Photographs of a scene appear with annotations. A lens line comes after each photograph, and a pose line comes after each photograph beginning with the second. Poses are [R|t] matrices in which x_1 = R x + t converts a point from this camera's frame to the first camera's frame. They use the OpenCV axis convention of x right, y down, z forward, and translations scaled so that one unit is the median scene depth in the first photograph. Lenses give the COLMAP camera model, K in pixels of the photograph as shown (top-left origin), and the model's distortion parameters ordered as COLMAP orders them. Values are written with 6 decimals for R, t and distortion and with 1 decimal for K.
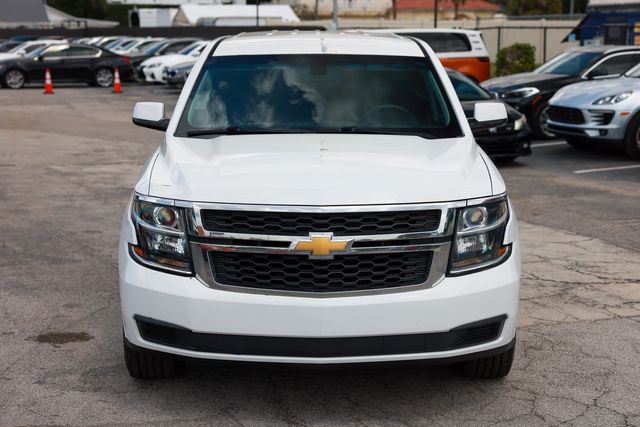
lens RADIAL K [[1166.0, 0, 320.0], [0, 1166.0, 213.5], [0, 0, 1]] dist [0.091946, 0.430869]
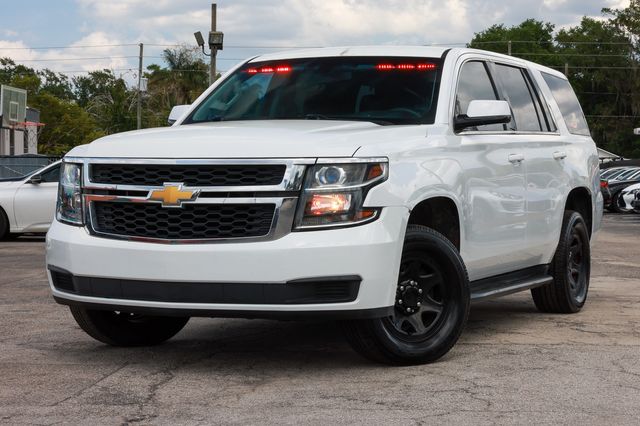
lens RADIAL K [[1354.1, 0, 343.4], [0, 1354.1, 213.2], [0, 0, 1]] dist [0.187742, 0.079717]
pose [[0.915130, 0.015269, -0.402871, 0.617474], [-0.065140, 0.991752, -0.110381, 0.163836], [0.397863, 0.127256, 0.908577, -0.060578]]
